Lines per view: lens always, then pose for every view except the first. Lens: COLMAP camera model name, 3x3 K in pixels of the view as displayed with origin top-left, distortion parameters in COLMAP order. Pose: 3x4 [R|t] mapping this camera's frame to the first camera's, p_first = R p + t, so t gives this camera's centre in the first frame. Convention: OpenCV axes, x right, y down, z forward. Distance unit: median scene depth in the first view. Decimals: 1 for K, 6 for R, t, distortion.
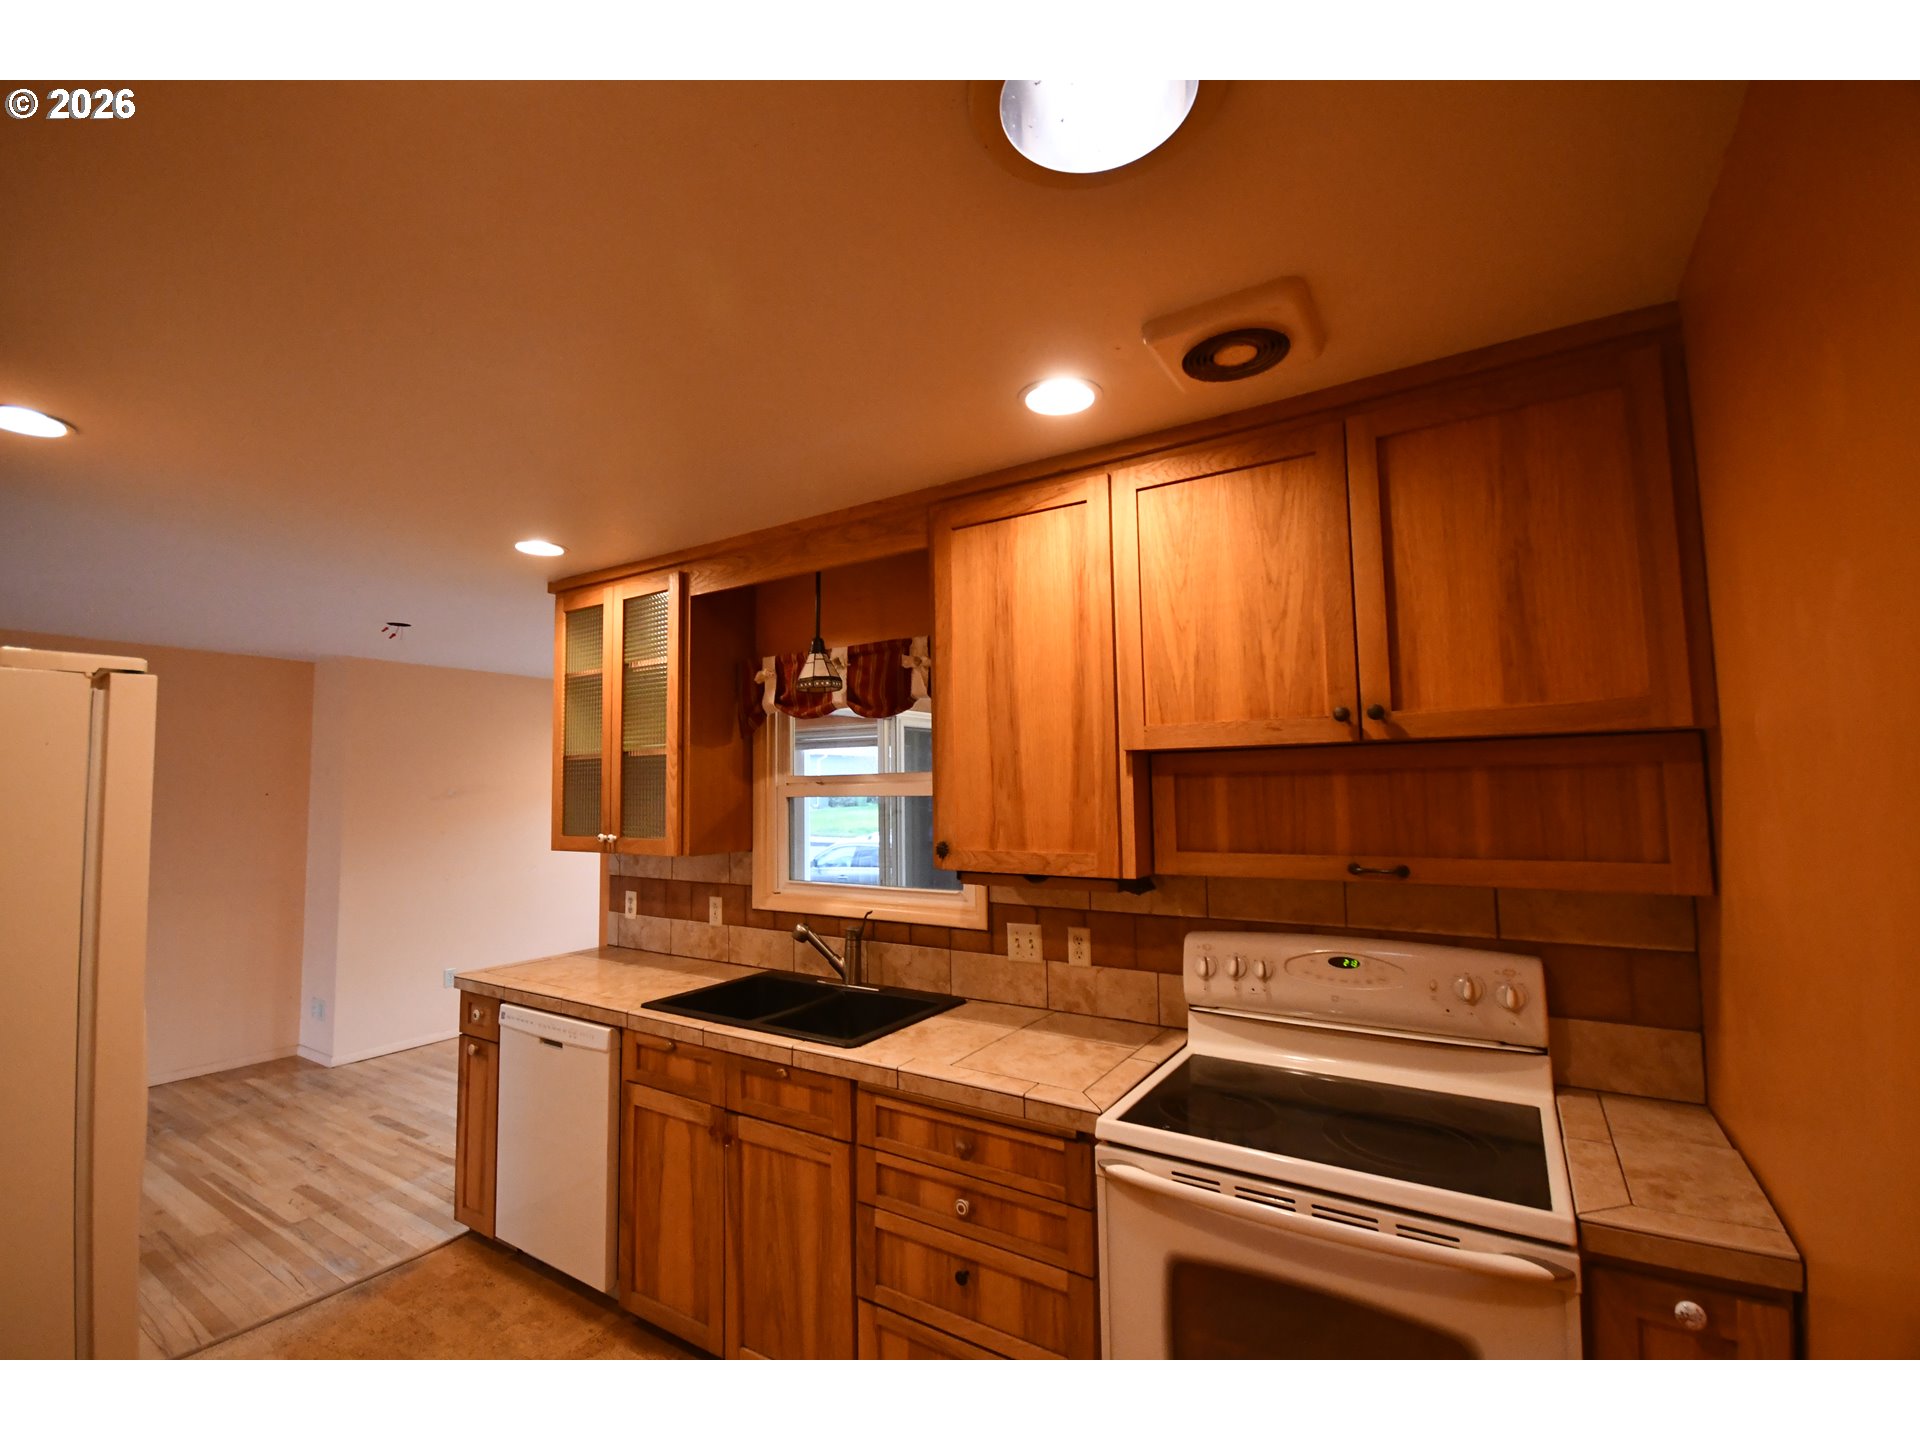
lens RADIAL K [[843.0, 0, 946.8], [0, 843.0, 724.5], [0, 0, 1]] dist [0.011434, -0.011450]
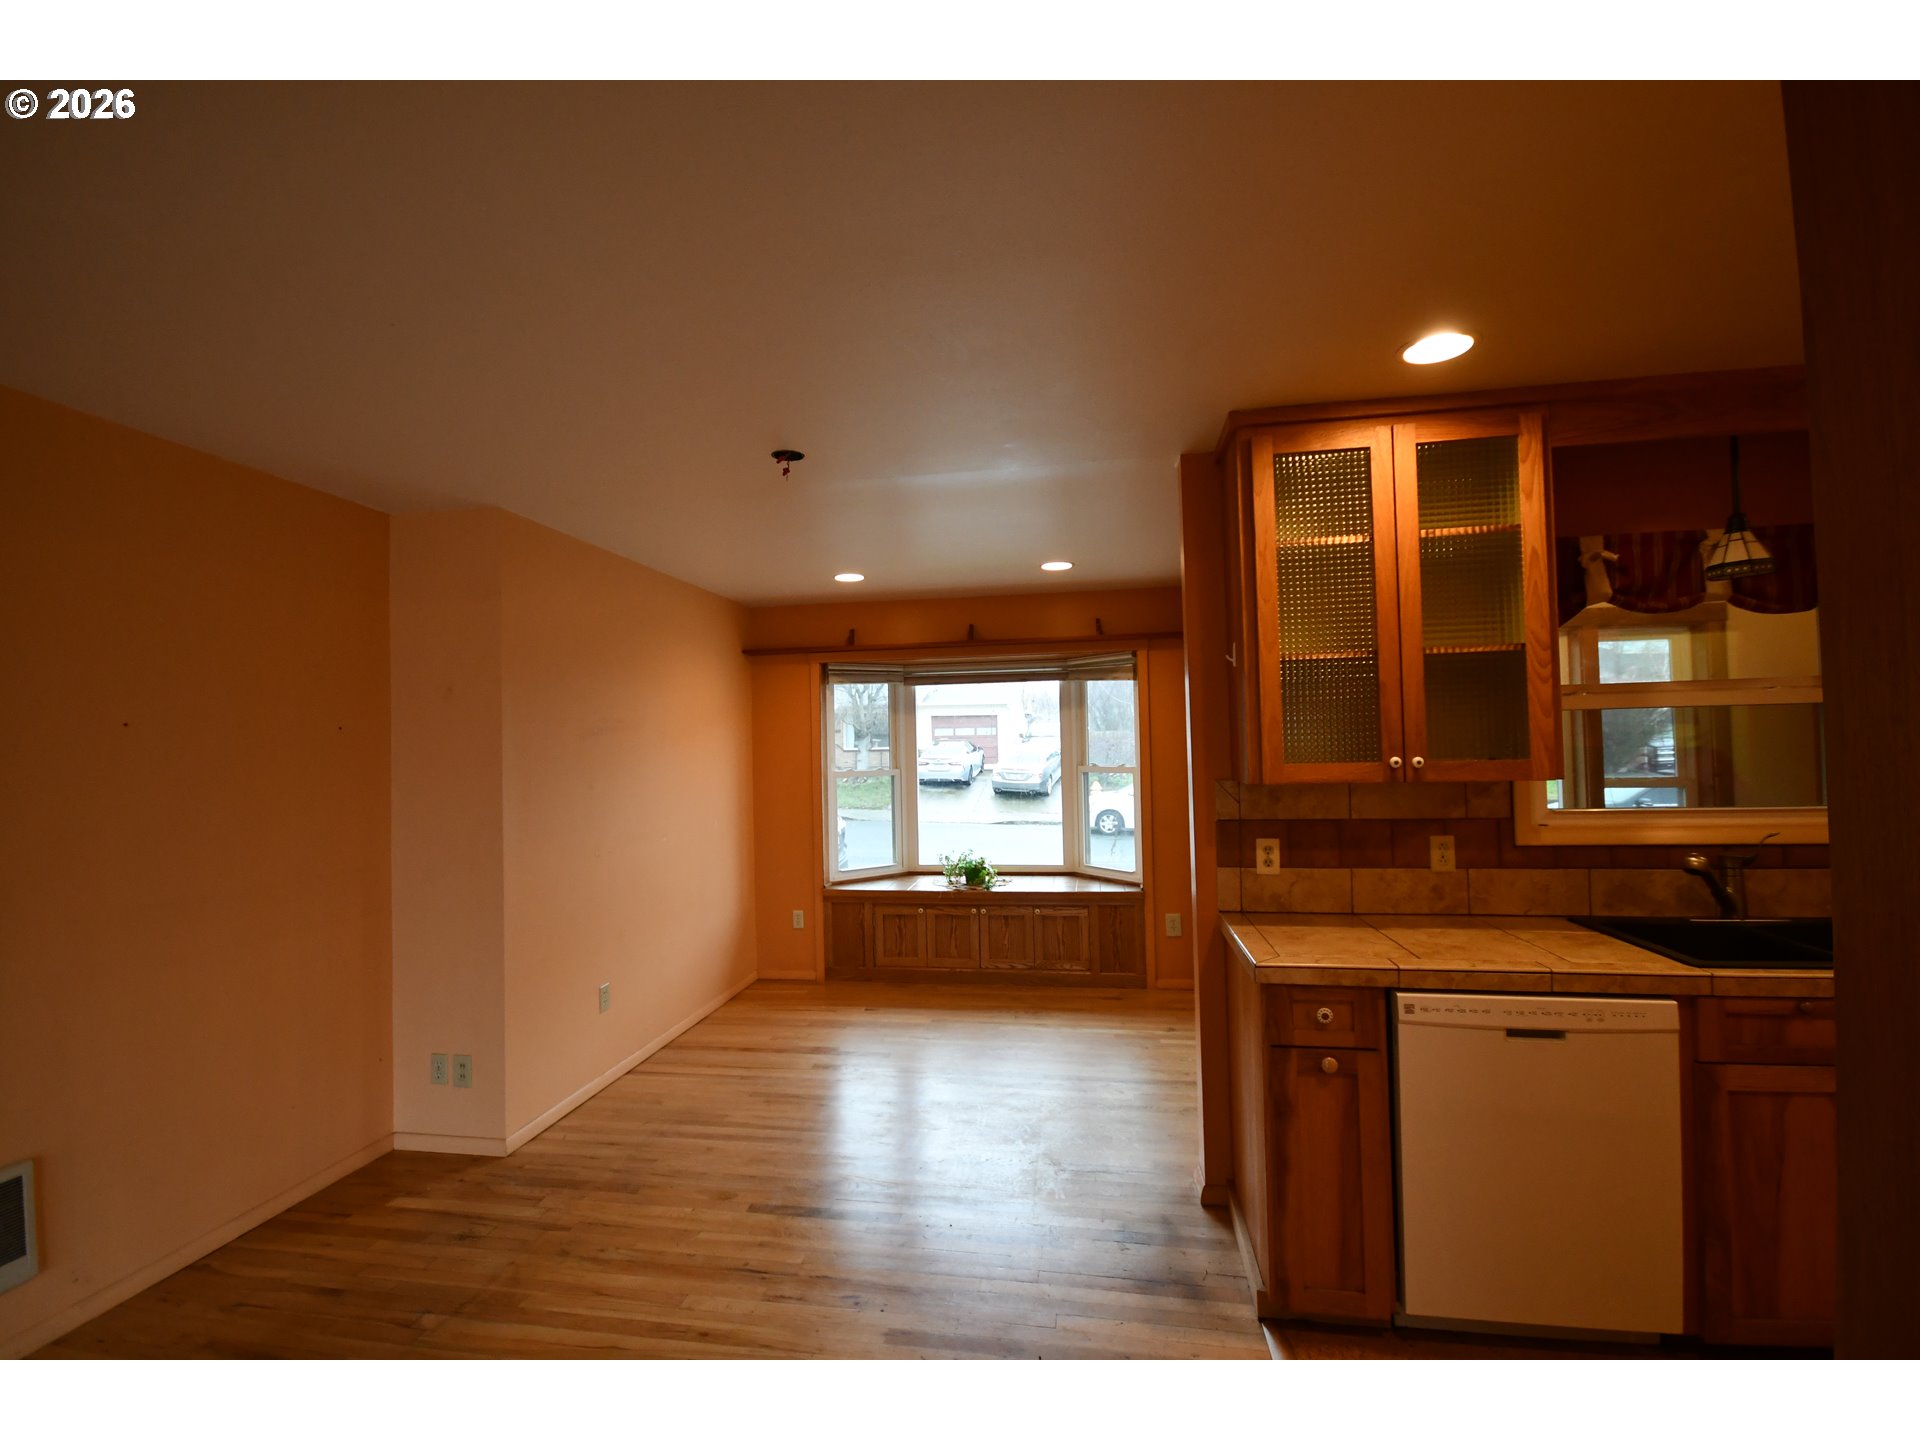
lens RADIAL K [[843.0, 0, 951.3], [0, 843.0, 725.0], [0, 0, 1]] dist [0.011434, -0.011450]
pose [[0.916276, 0.003880, 0.400529, -1.169059], [-0.021796, 0.998955, 0.040184, 0.087553], [-0.399954, -0.045550, 0.915403, 0.519764]]
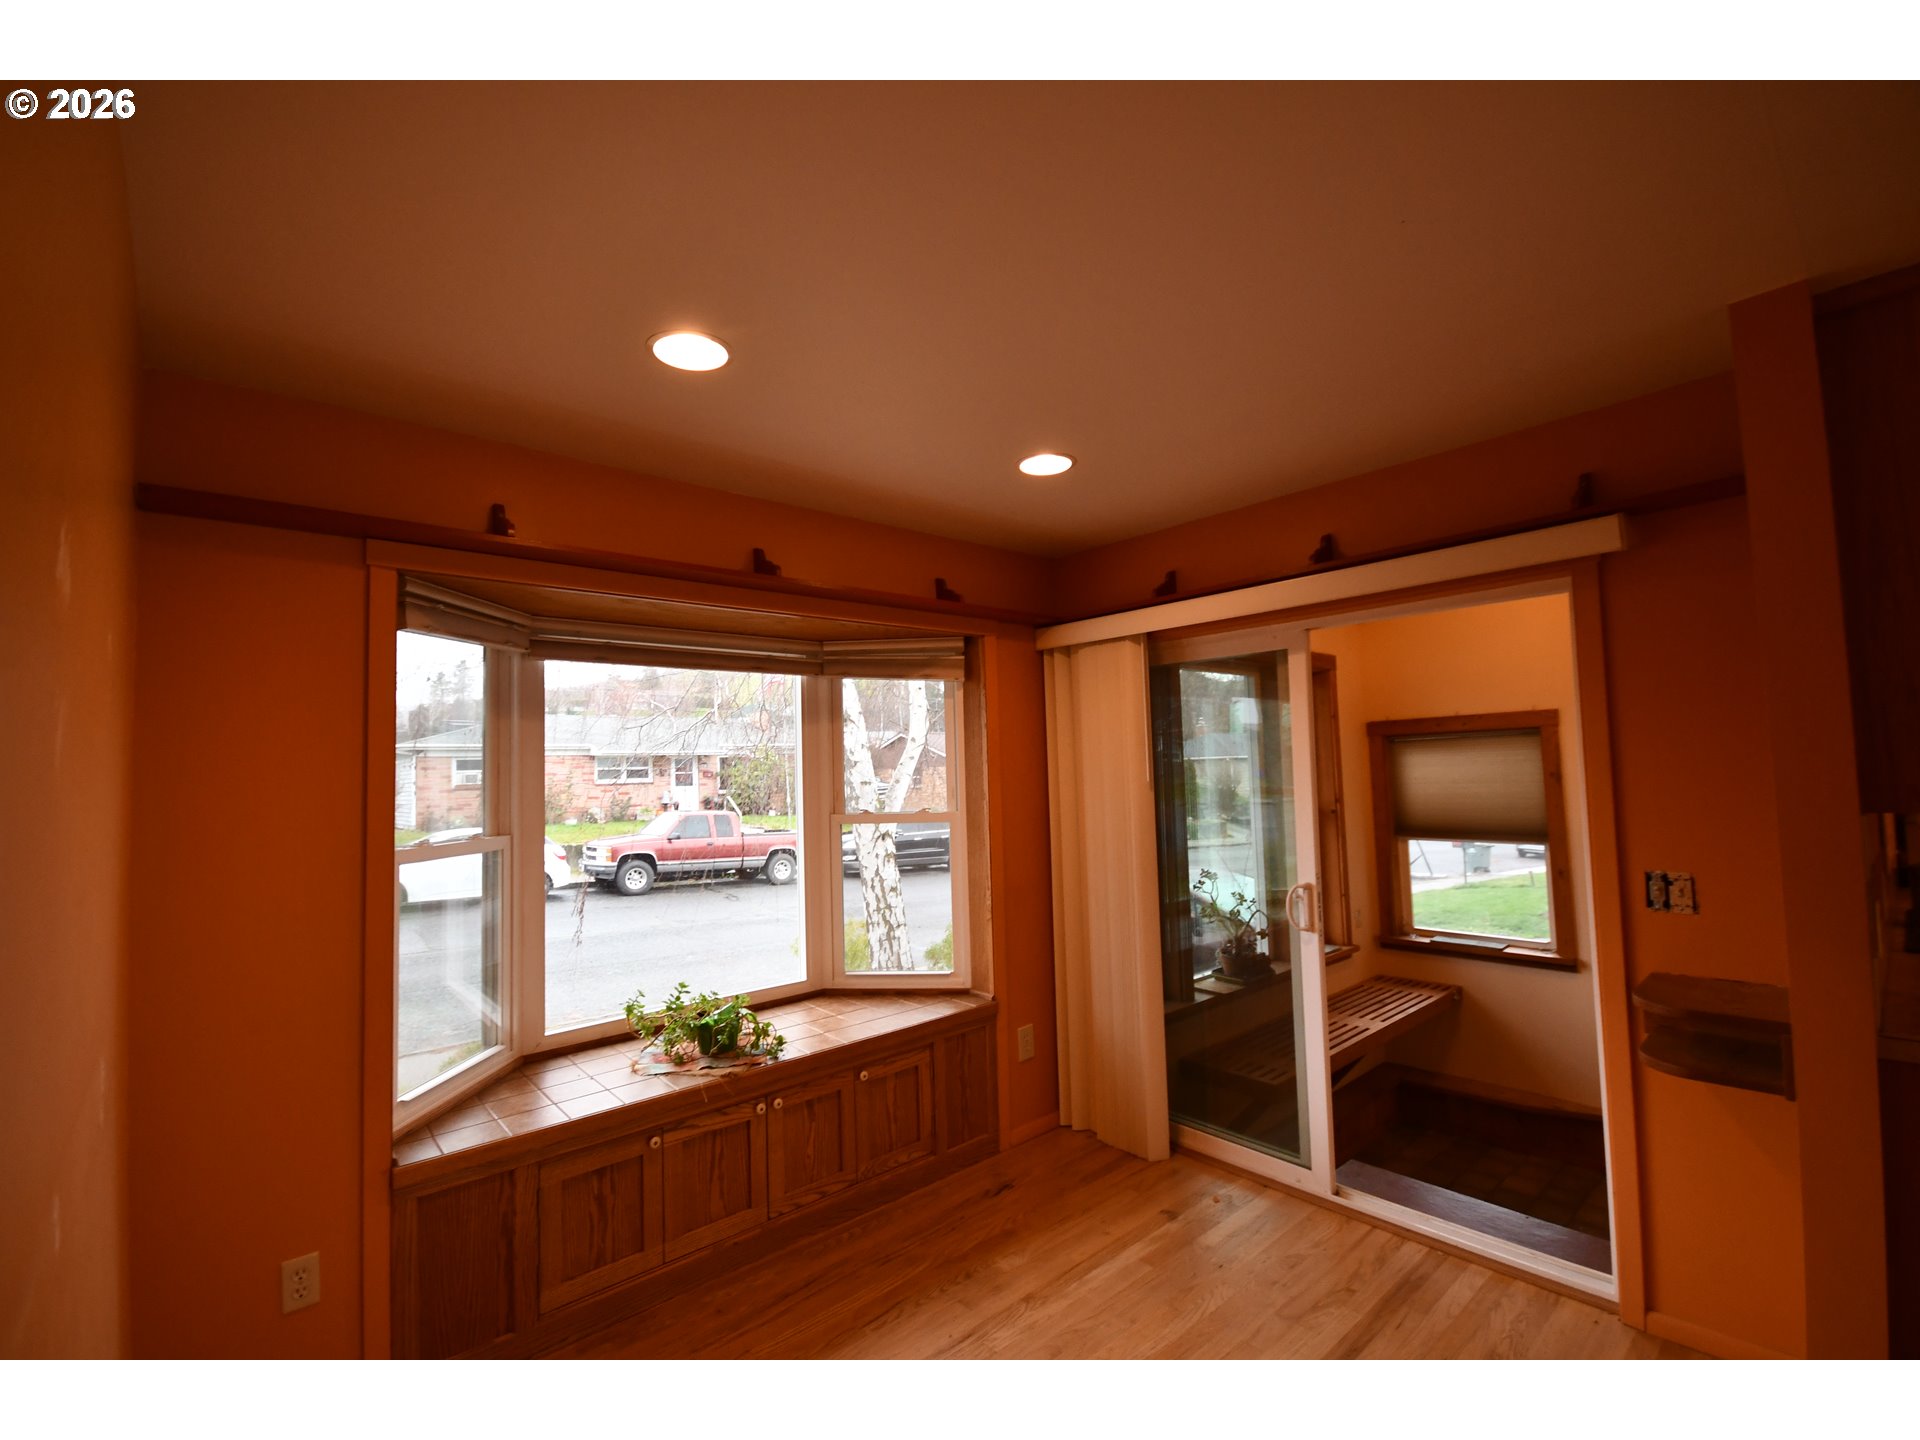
lens RADIAL K [[843.0, 0, 953.5], [0, 843.0, 724.4], [0, 0, 1]] dist [0.011434, -0.011450]
pose [[0.272018, 0.059387, 0.960458, -1.246193], [-0.048245, 0.997680, -0.048025, 0.178207], [-0.961082, -0.033274, 0.274252, 1.725171]]
